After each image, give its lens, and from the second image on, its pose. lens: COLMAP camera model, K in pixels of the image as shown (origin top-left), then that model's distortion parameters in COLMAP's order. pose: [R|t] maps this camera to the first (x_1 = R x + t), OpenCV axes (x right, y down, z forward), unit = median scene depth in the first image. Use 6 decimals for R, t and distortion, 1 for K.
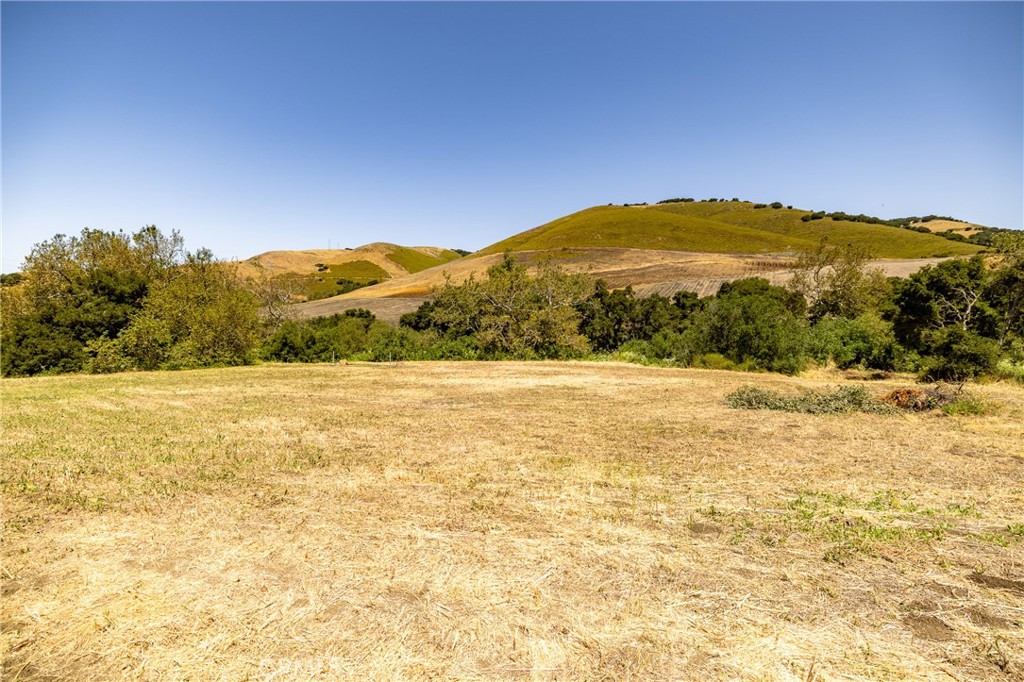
lens RADIAL K [[426.8, 0, 508.2], [0, 426.8, 336.0], [0, 0, 1]] dist [0.001437, -0.000227]
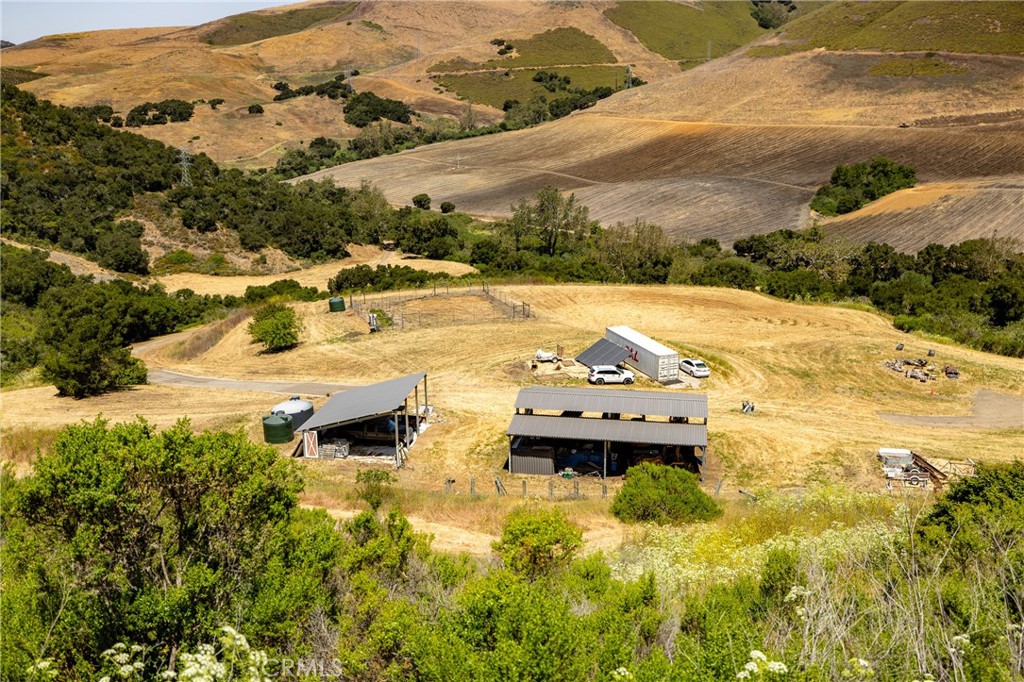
lens RADIAL K [[986.0, 0, 512.7], [0, 986.0, 336.5], [0, 0, 1]] dist [0.000029, 0.000000]
pose [[0.952732, 0.069259, -0.295814, 0.050956], [-0.004063, 0.976487, 0.215539, -0.710321], [0.303786, -0.204149, 0.930611, -3.746621]]
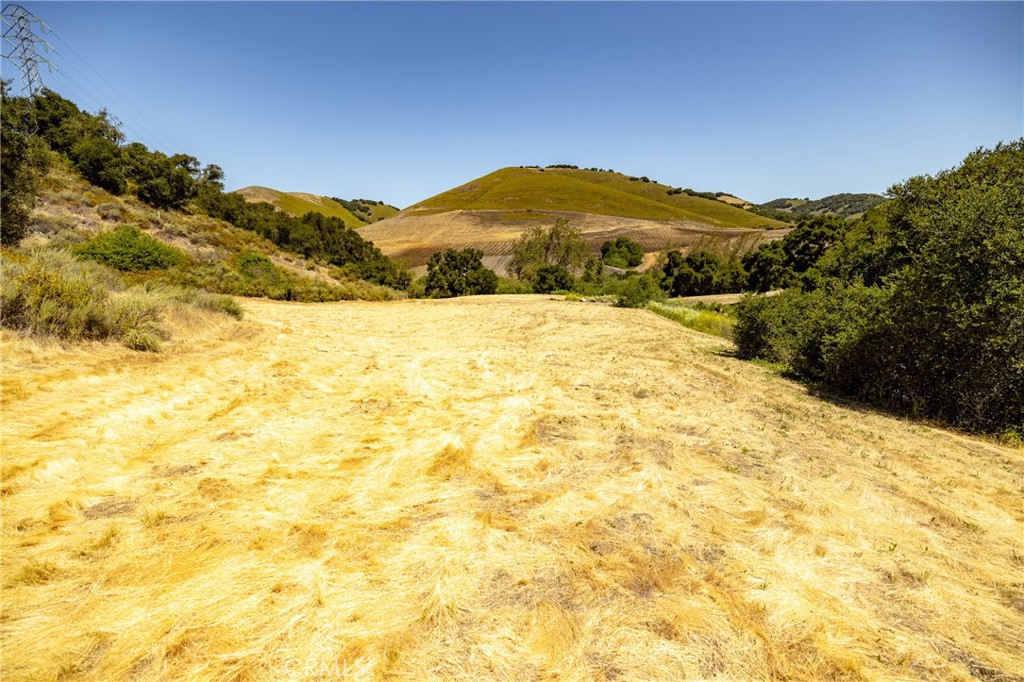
lens RADIAL K [[426.8, 0, 509.9], [0, 426.8, 340.8], [0, 0, 1]] dist [0.001437, -0.000227]
pose [[0.916825, -0.078865, 0.391423, -2.614704], [0.030352, 0.991229, 0.128623, -0.000232], [-0.398134, -0.106044, 0.911177, -0.595774]]
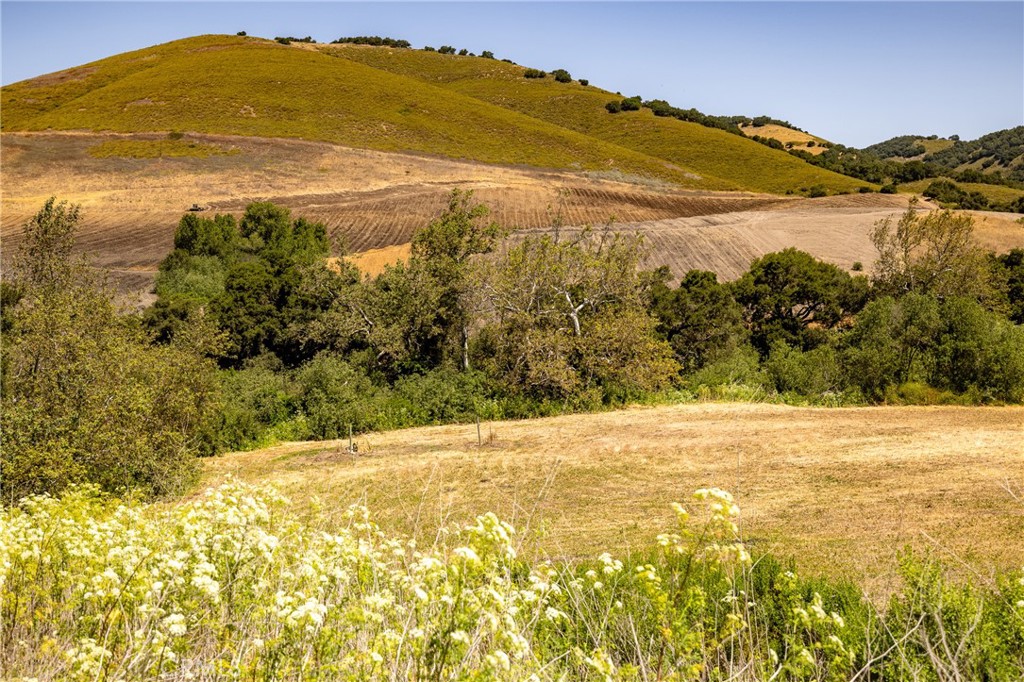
lens RADIAL K [[986.0, 0, 510.0], [0, 986.0, 344.5], [0, 0, 1]] dist [0.000029, 0.000000]
pose [[0.851236, -0.041540, 0.523136, -0.669007], [0.034129, 0.999134, 0.023804, -0.058735], [-0.523672, -0.002408, 0.851917, -0.009593]]
